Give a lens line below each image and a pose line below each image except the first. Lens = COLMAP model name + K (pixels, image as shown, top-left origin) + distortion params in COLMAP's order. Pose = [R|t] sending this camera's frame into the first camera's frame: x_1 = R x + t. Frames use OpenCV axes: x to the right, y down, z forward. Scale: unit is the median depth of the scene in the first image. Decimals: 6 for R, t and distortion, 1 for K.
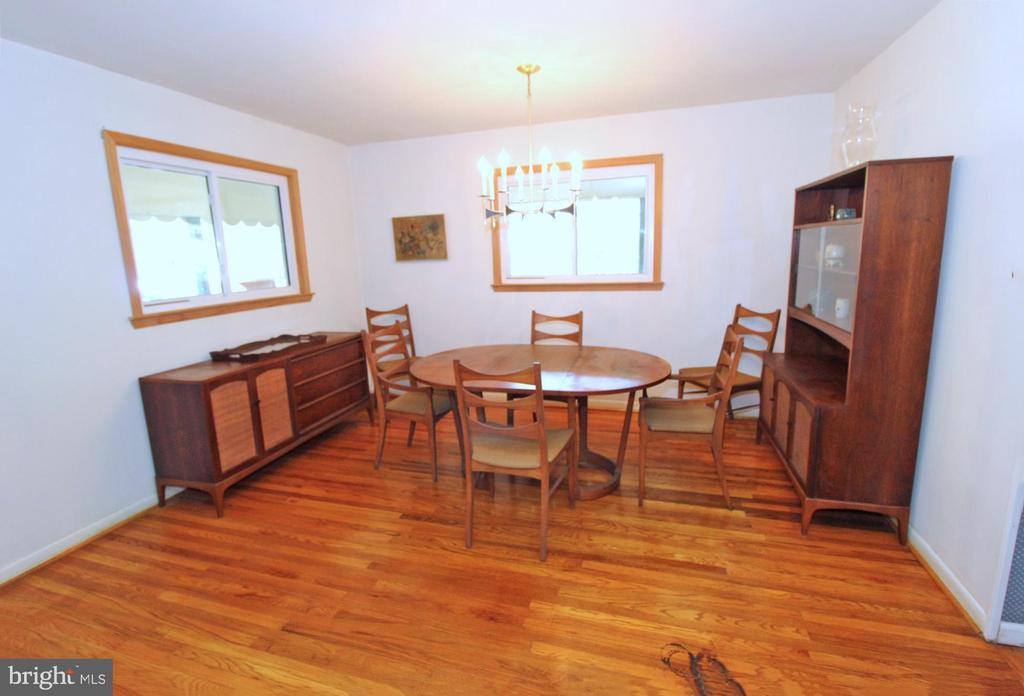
lens RADIAL K [[475.0, 0, 510.6], [0, 475.0, 335.9], [0, 0, 1]] dist [-0.015331, -0.000892]
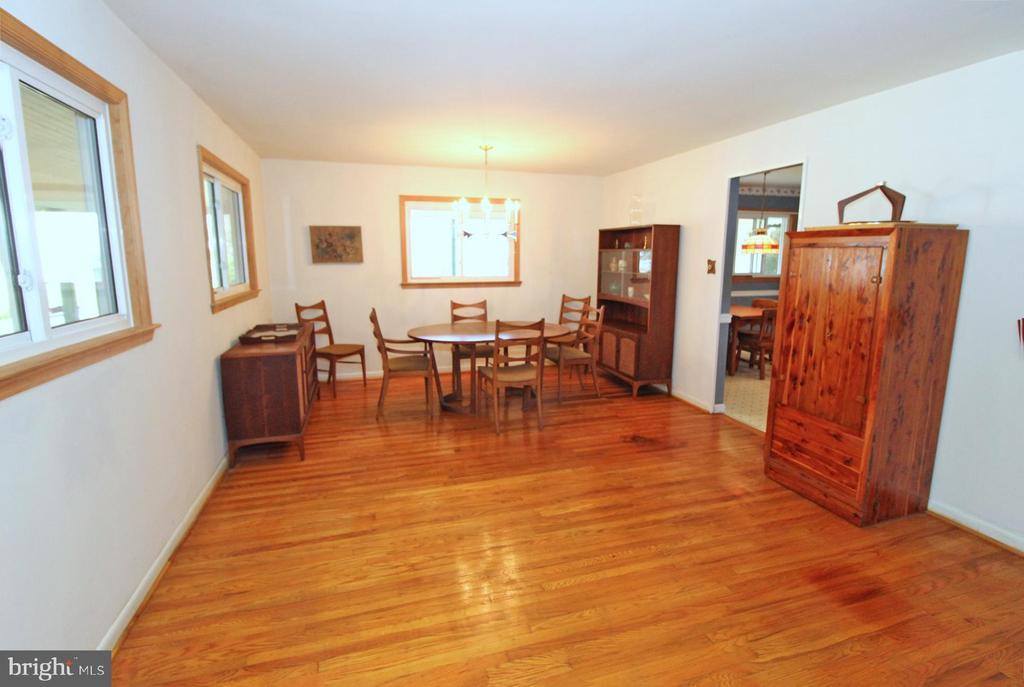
lens RADIAL K [[476.2, 0, 511.1], [0, 476.2, 333.6], [0, 0, 1]] dist [-0.015434, -0.000300]
pose [[0.828451, -0.054766, 0.557378, -0.606576], [0.069518, 0.997567, -0.005309, 0.065782], [-0.555731, 0.043146, 0.830242, -0.274016]]
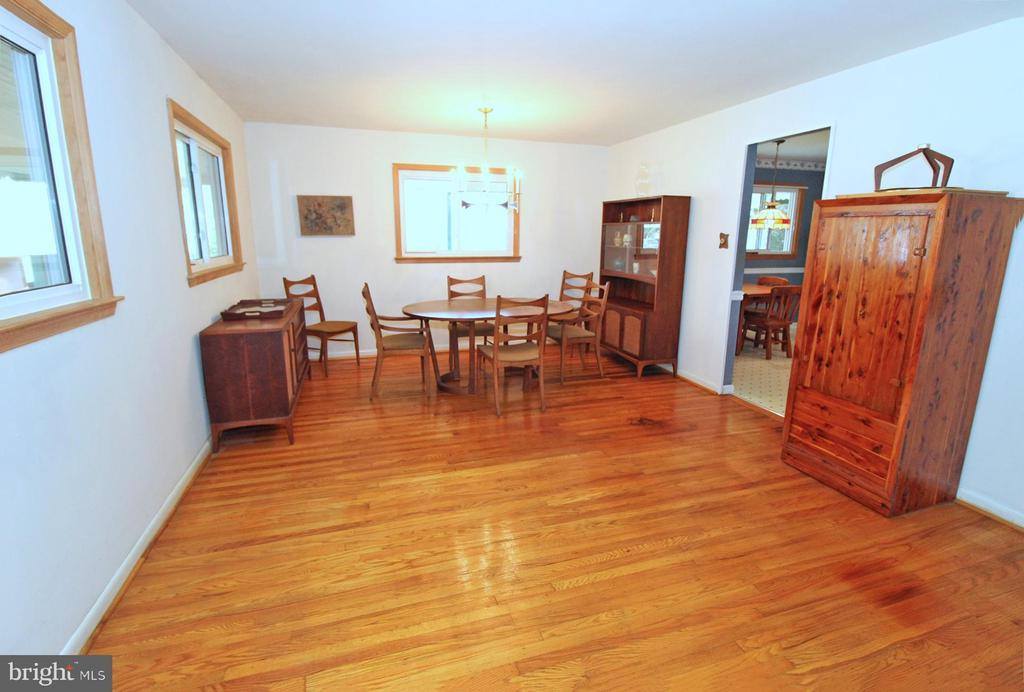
lens RADIAL K [[475.0, 0, 510.6], [0, 475.0, 333.9], [0, 0, 1]] dist [-0.015331, -0.000892]
pose [[0.822472, -0.077106, 0.563556, -0.584330], [0.065392, 0.997018, 0.040978, 0.068180], [-0.565035, 0.003148, 0.825061, -0.212743]]
